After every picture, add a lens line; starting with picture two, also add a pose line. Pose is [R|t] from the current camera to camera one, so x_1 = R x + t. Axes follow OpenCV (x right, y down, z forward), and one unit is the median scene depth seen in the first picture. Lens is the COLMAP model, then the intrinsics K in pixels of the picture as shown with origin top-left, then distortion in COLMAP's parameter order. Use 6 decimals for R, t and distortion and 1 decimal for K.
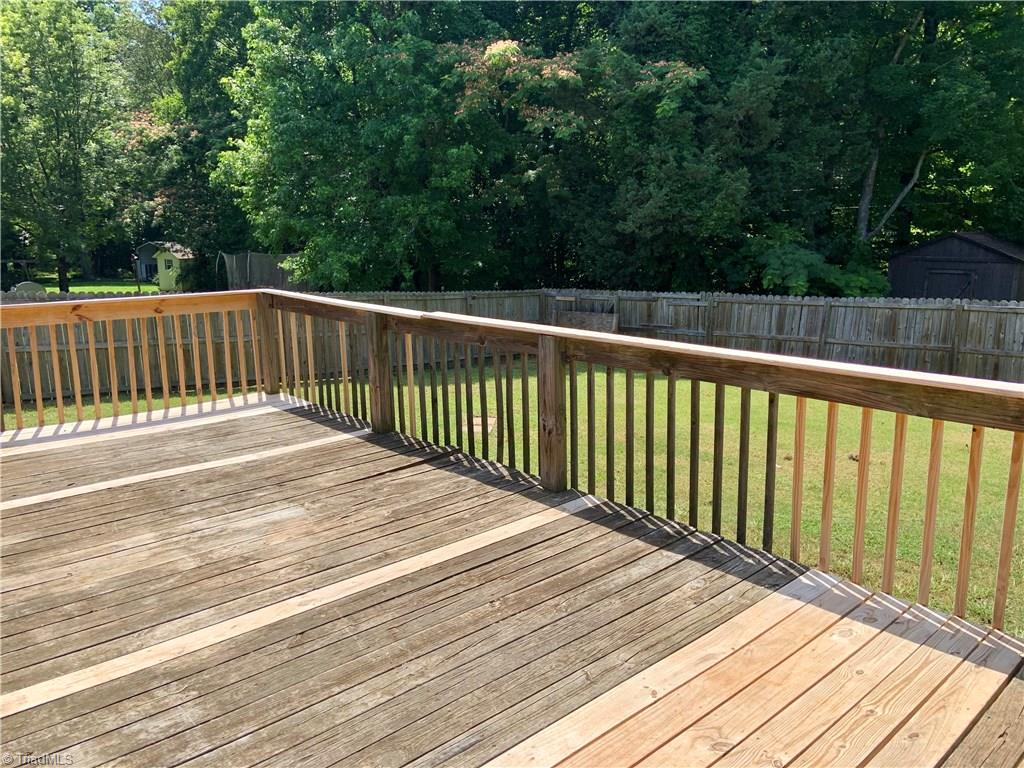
lens RADIAL K [[765.8, 0, 497.3], [0, 765.8, 370.5], [0, 0, 1]] dist [0.121510, -0.156998]
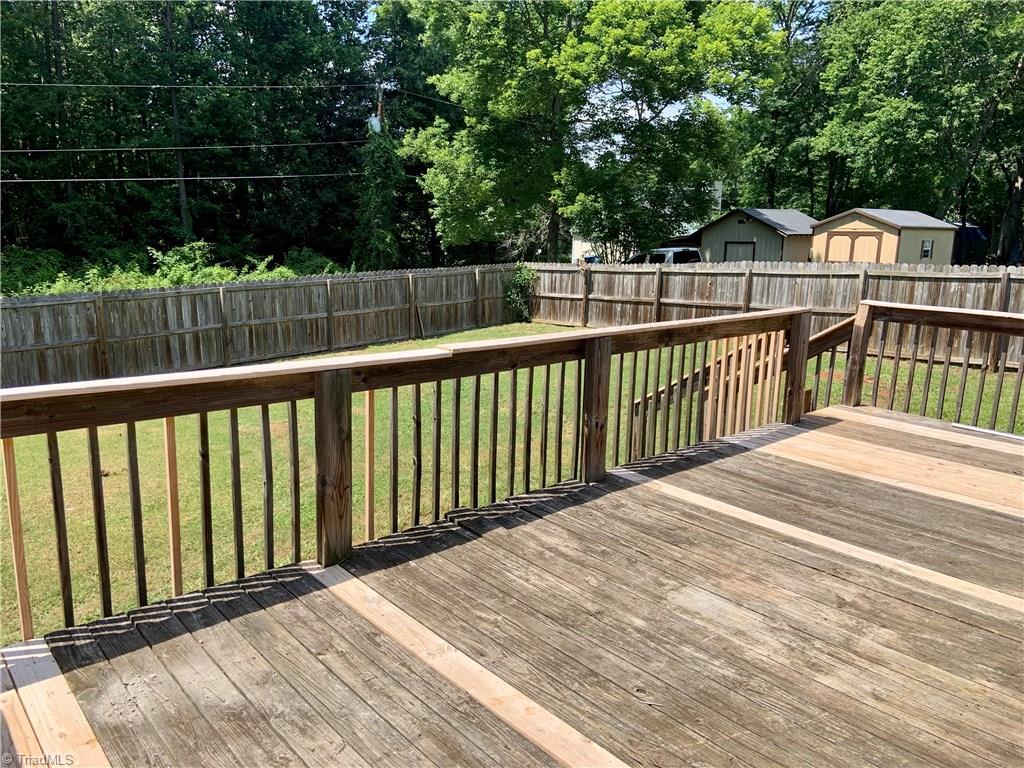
lens RADIAL K [[765.8, 0, 497.3], [0, 765.8, 370.5], [0, 0, 1]] dist [0.121510, -0.156998]
pose [[0.016404, -0.167388, 0.985755, -1.044143], [0.176259, 0.970932, 0.161938, -0.207246], [-0.984207, 0.171092, 0.045430, 1.164541]]
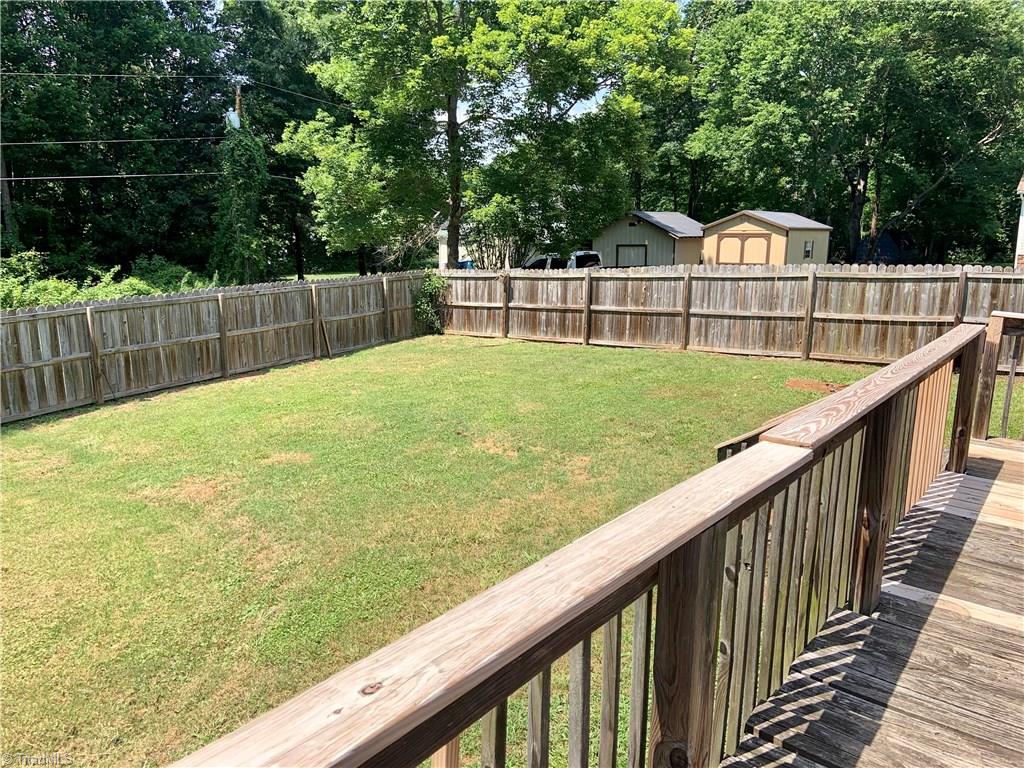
lens RADIAL K [[765.8, 0, 497.3], [0, 765.8, 370.5], [0, 0, 1]] dist [0.121510, -0.156998]
pose [[-0.171748, -0.158733, 0.972269, -0.578617], [0.186300, 0.963892, 0.190275, -0.274850], [-0.967365, 0.213813, -0.135975, 1.513852]]
